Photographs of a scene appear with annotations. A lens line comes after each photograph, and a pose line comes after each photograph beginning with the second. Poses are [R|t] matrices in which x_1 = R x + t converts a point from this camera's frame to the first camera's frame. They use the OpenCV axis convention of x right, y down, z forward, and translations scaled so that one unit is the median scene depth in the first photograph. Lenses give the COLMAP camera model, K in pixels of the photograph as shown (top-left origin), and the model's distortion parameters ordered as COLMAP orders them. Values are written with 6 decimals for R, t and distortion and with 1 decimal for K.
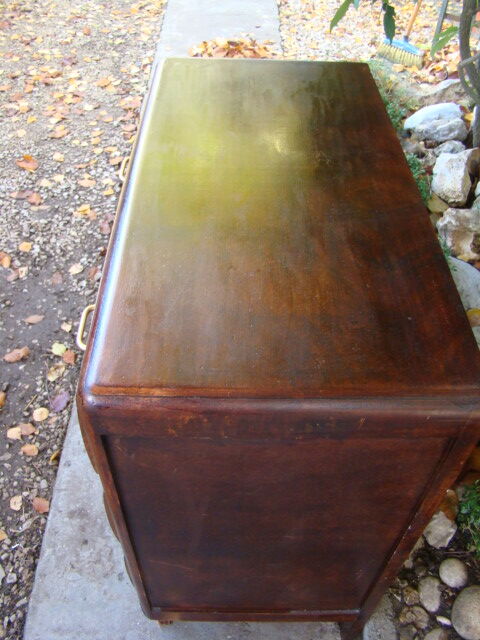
lens RADIAL K [[594.4, 0, 240.0], [0, 594.4, 320.0], [0, 0, 1]] dist [-0.185346, 0.130240]
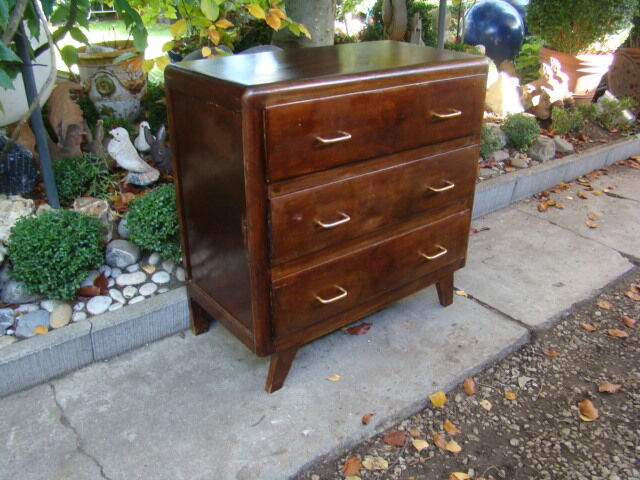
lens RADIAL K [[594.4, 0, 320.0], [0, 594.4, 240.0], [0, 0, 1]] dist [-0.185346, 0.130240]
pose [[-0.613532, -0.369831, 0.697713, -0.834144], [0.555086, 0.426450, 0.714157, -0.799529], [-0.561657, 0.825449, -0.056353, 0.929904]]
